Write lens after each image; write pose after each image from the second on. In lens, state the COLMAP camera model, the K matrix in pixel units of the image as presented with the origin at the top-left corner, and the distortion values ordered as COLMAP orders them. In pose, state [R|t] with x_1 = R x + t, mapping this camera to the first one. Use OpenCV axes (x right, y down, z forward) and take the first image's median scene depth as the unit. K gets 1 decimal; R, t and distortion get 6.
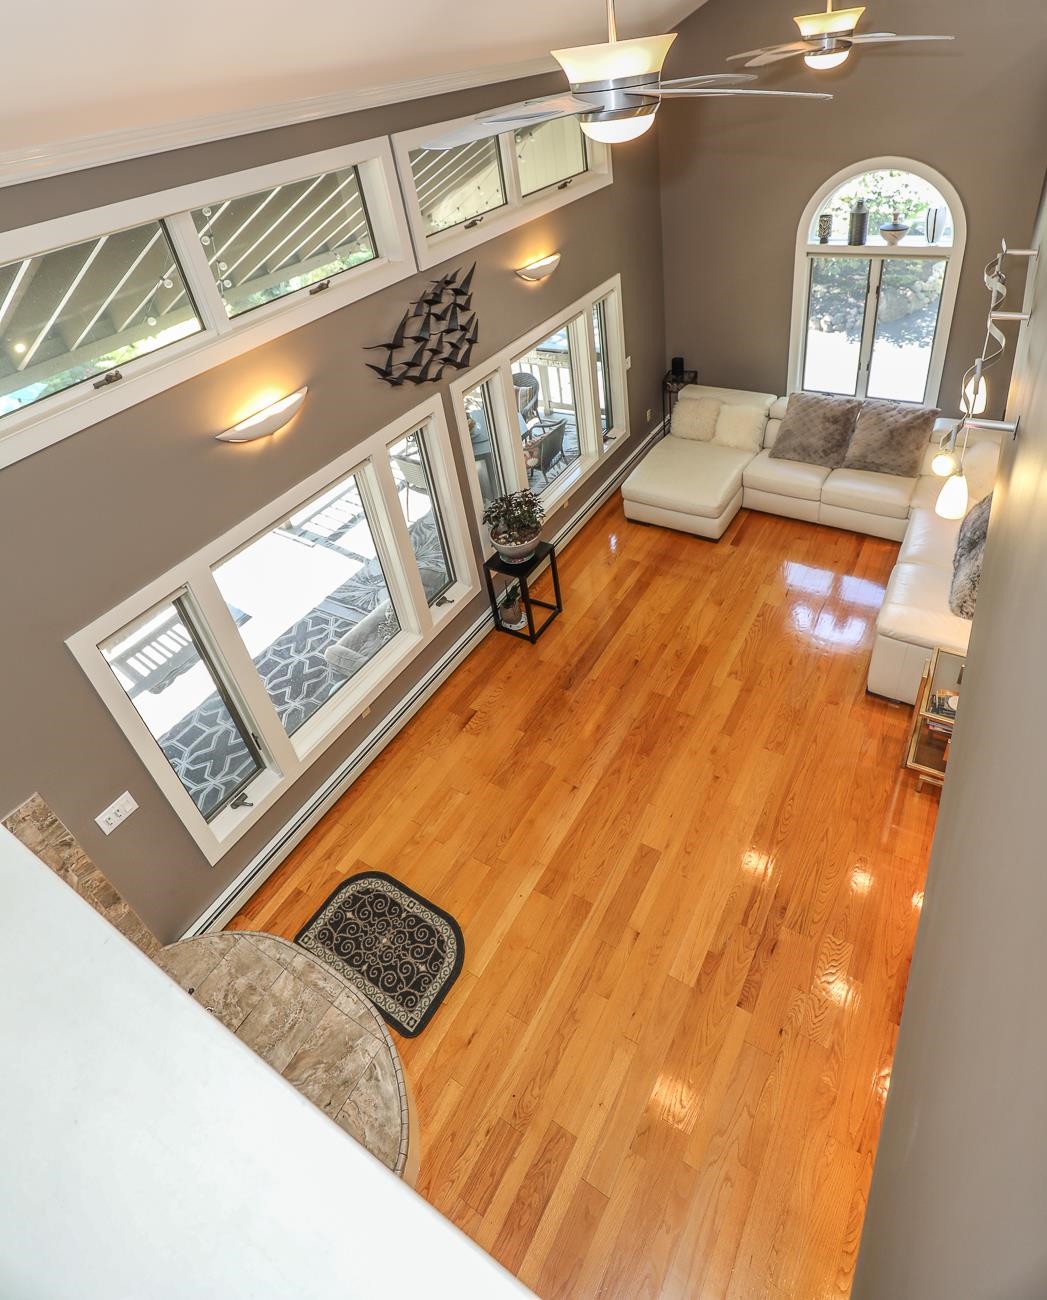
lens RADIAL K [[712.5, 0, 528.1], [0, 712.5, 510.3], [0, 0, 1]] dist [-0.004854, -0.029831]
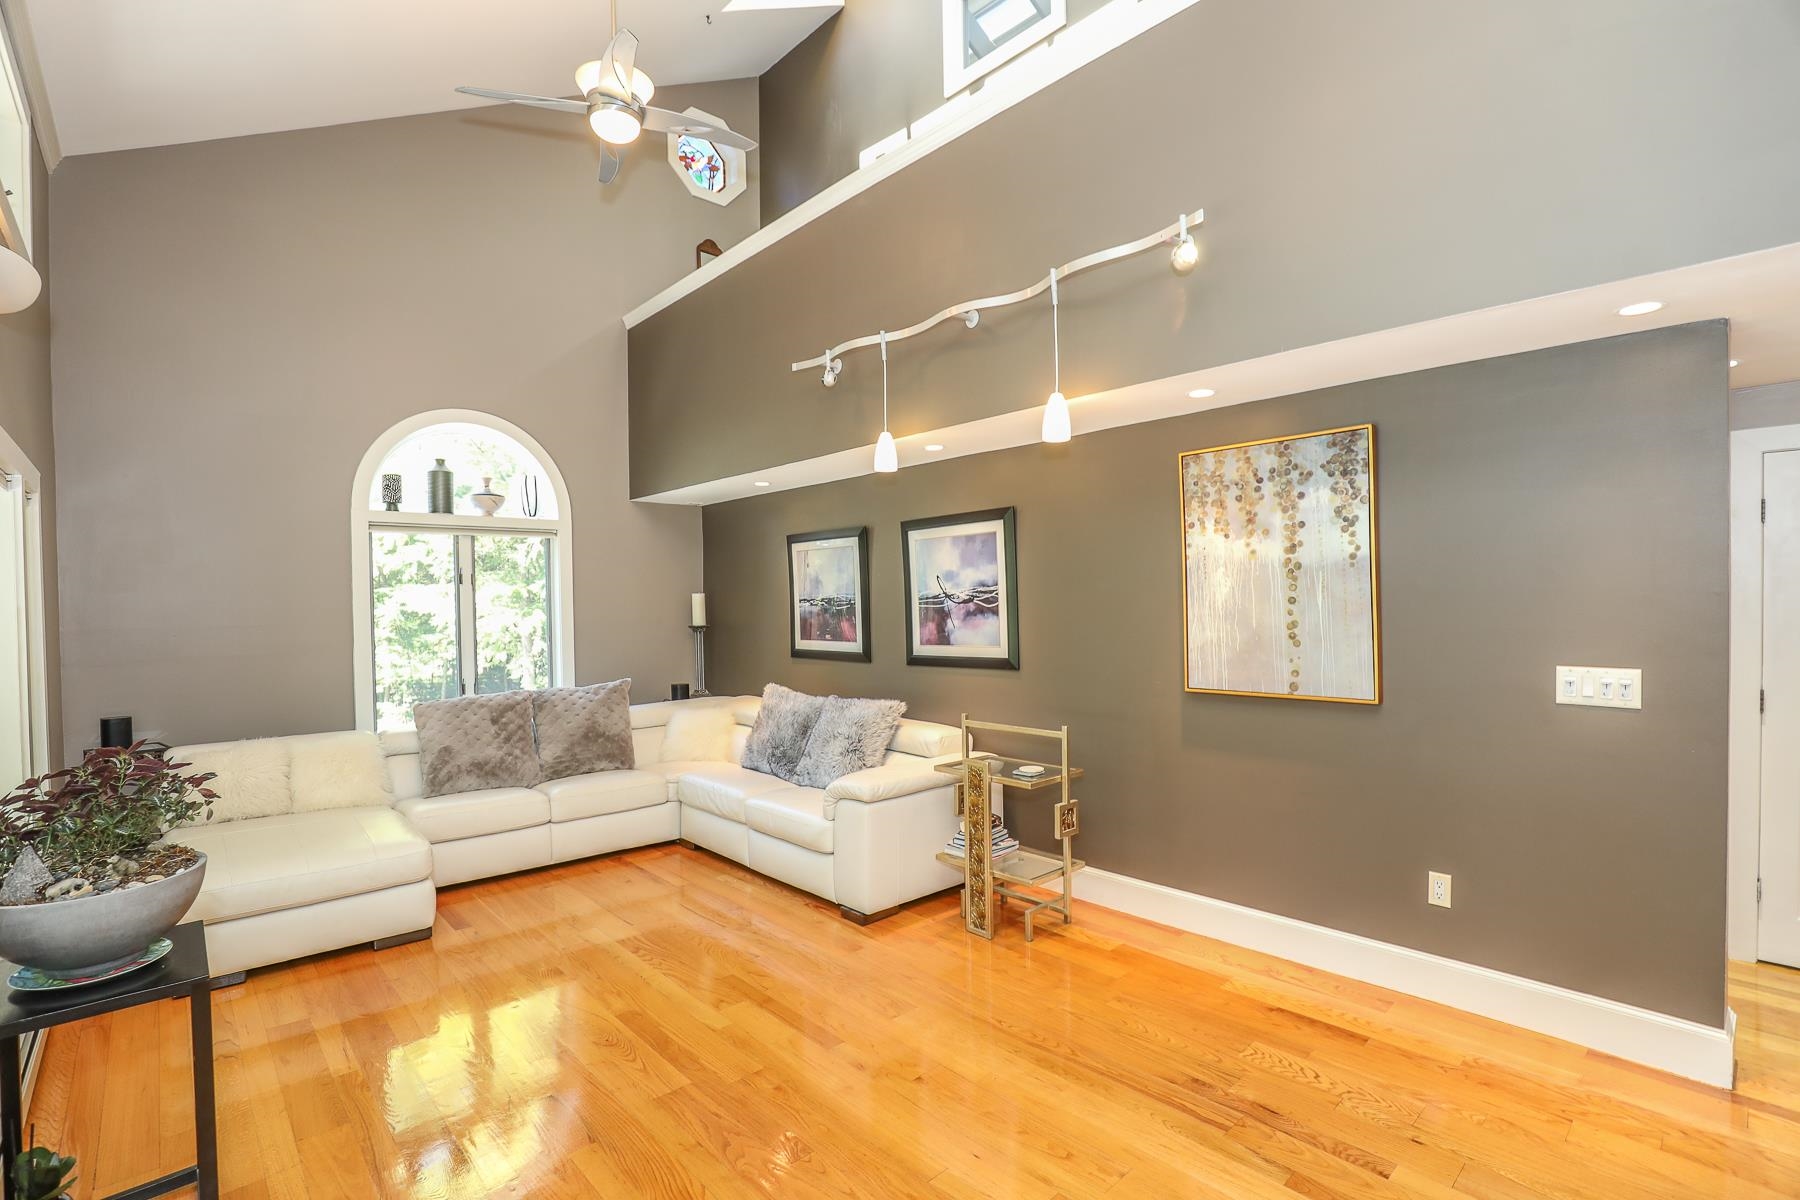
lens RADIAL K [[821.6, 0, 915.4], [0, 821.6, 603.6], [0, 0, 1]] dist [-0.019640, 0.000117]
pose [[0.254402, 0.127169, 0.958701, -0.265095], [0.510822, 0.824077, -0.244863, 0.202215], [-0.821183, 0.552019, 0.144686, 0.619753]]
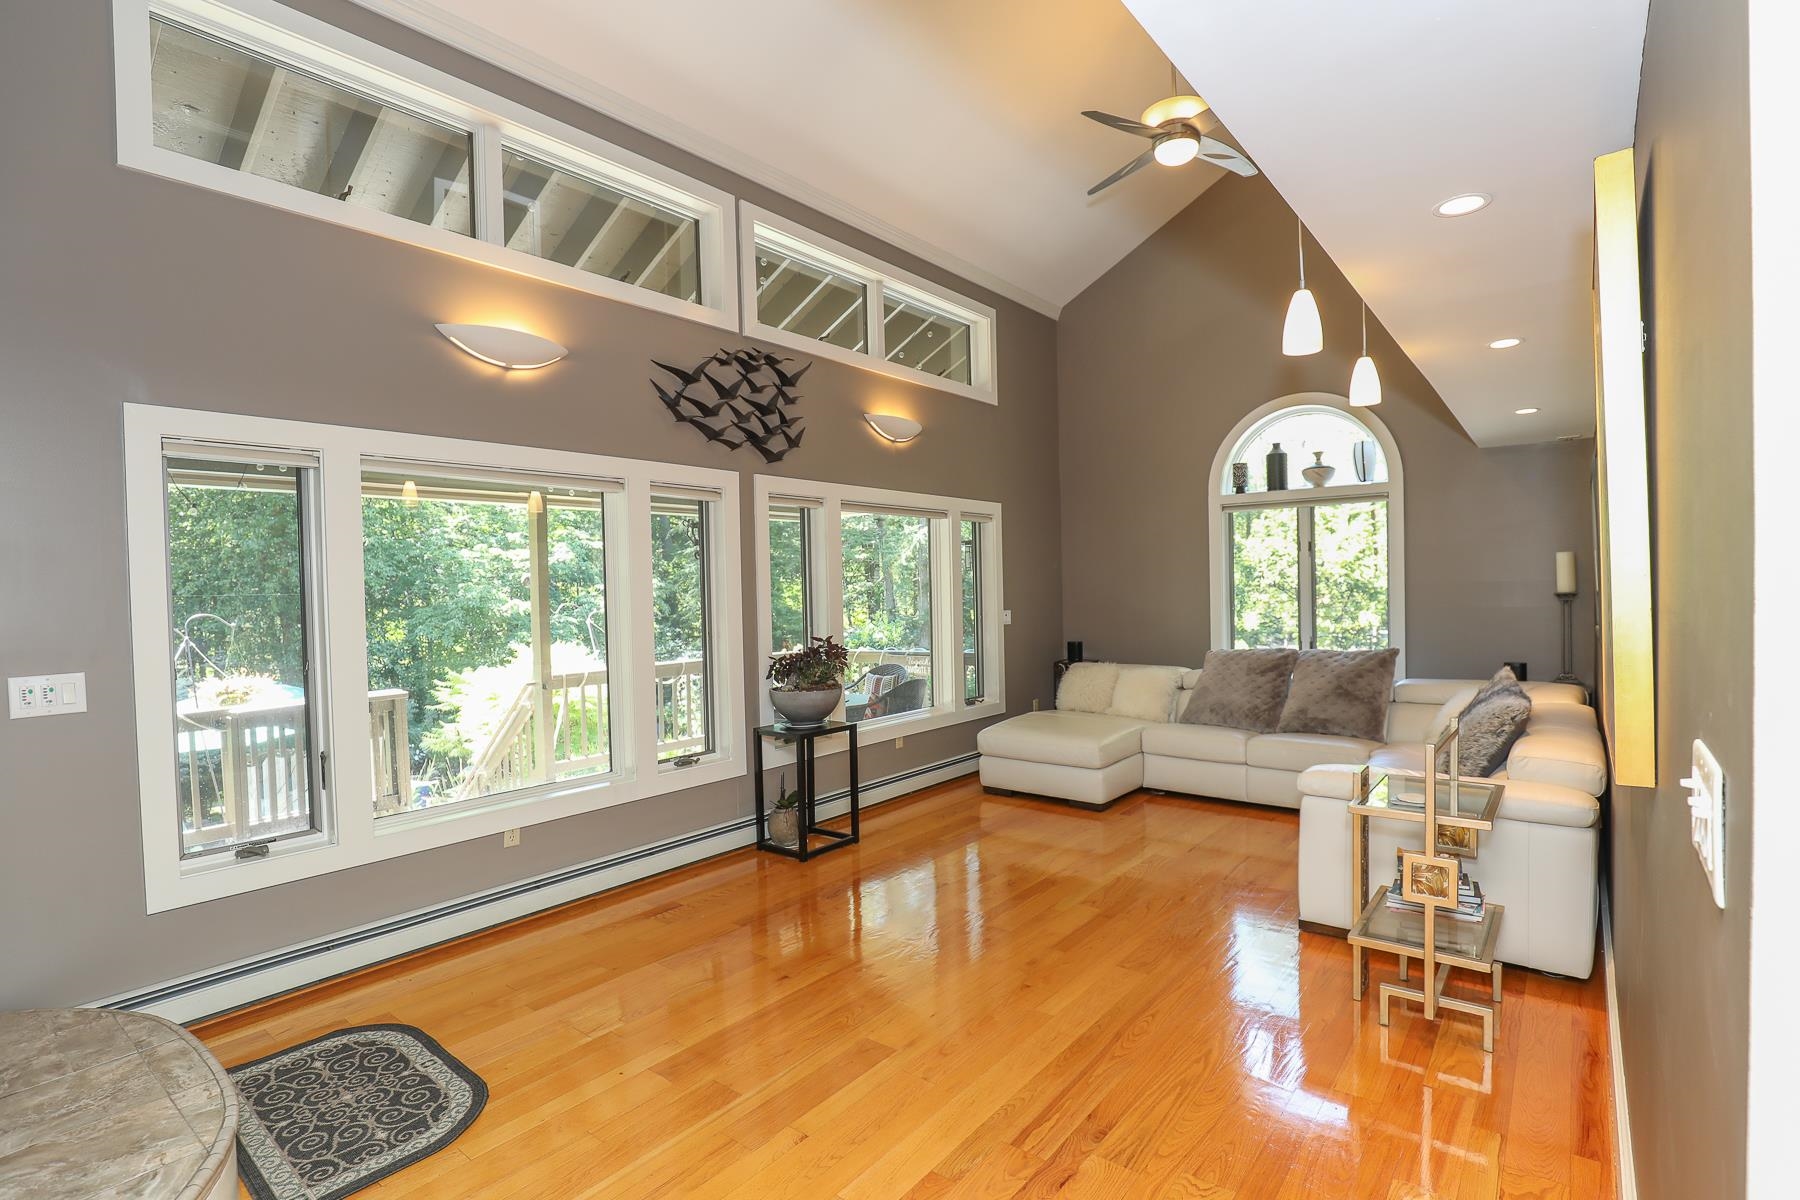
lens RADIAL K [[857.1, 0, 901.9], [0, 857.1, 610.7], [0, 0, 1]] dist [-0.022301, 0.000905]
pose [[0.987609, 0.111656, -0.110277, 0.173716], [-0.152285, 0.851618, -0.501554, 0.400903], [0.037912, 0.512133, 0.858069, 0.206502]]
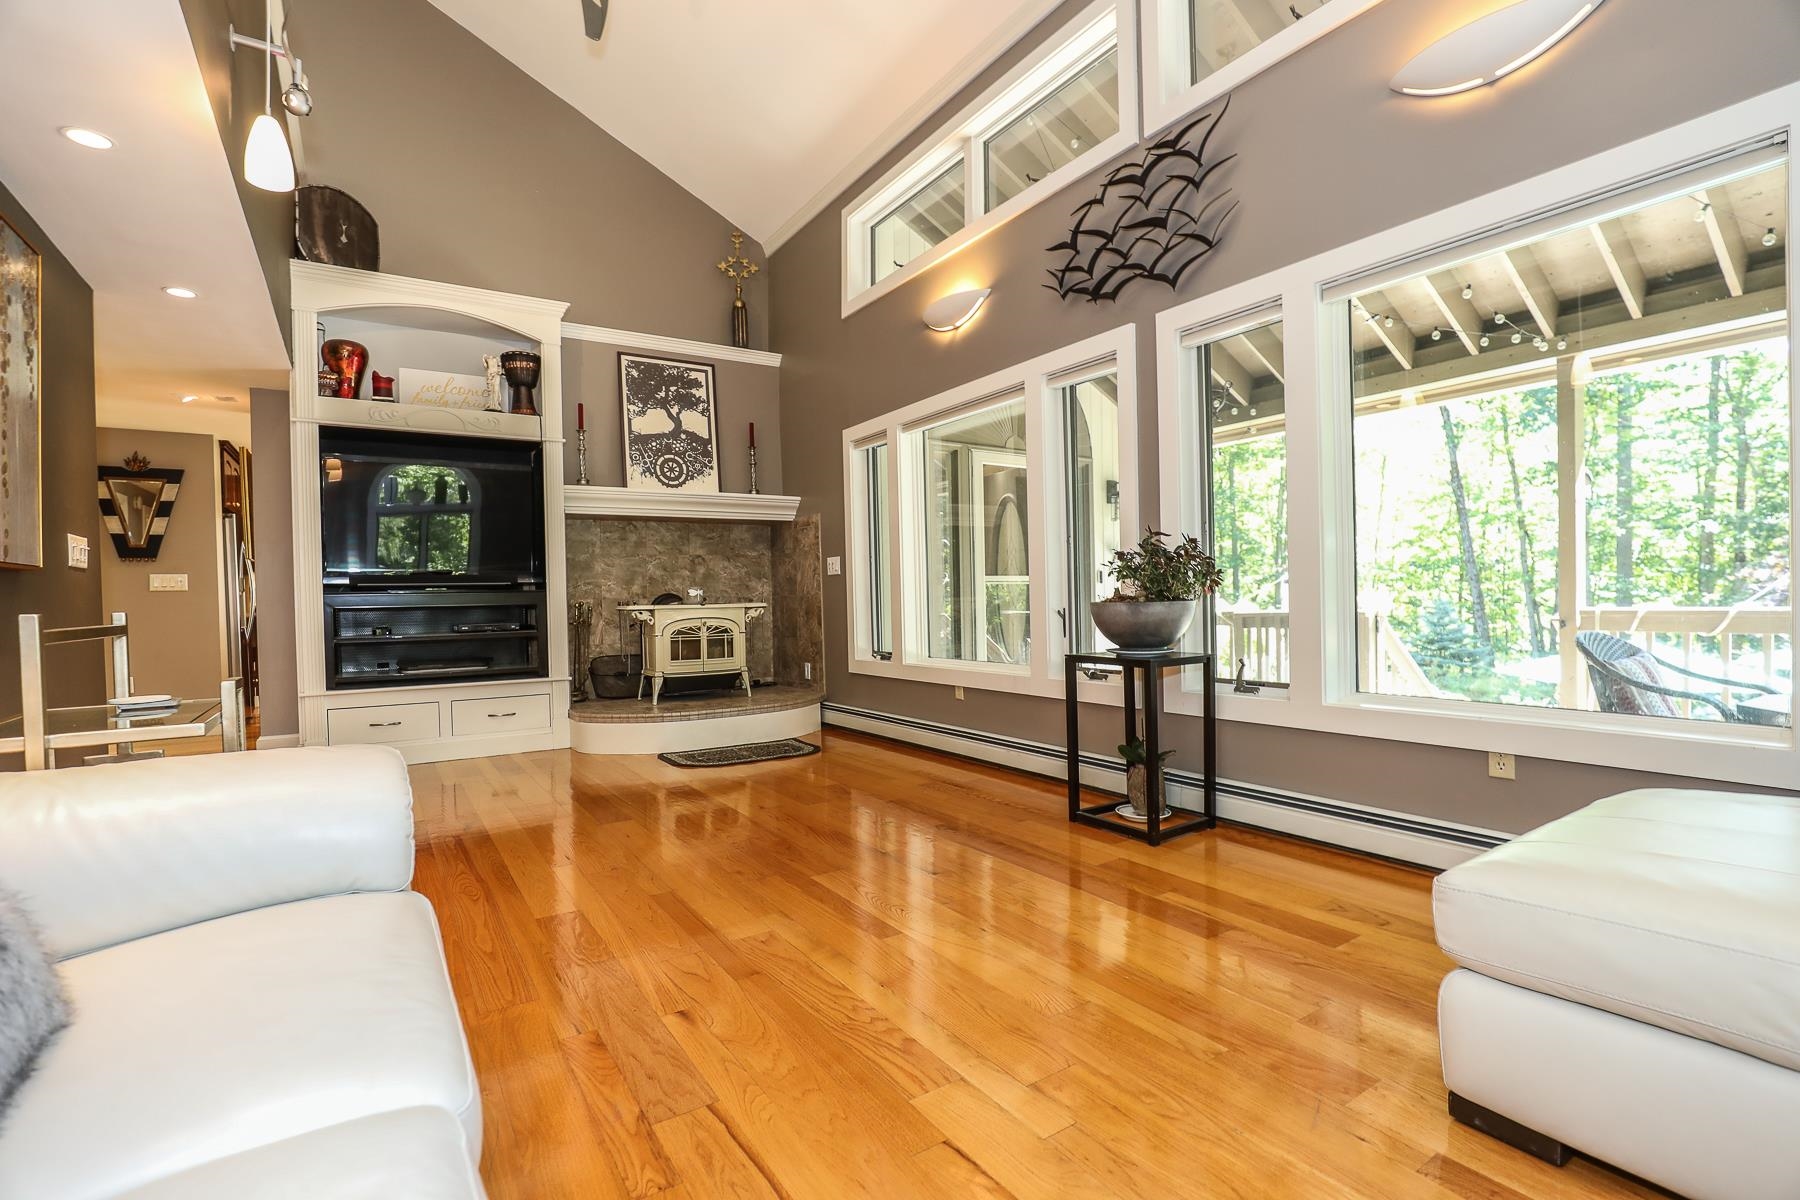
lens RADIAL K [[821.6, 0, 915.4], [0, 821.6, 603.6], [0, 0, 1]] dist [-0.019640, 0.000117]
pose [[-0.398181, 0.147917, -0.905302, 0.607114], [-0.429213, 0.842170, 0.326383, -0.096270], [0.810696, 0.518527, -0.271848, 1.056558]]
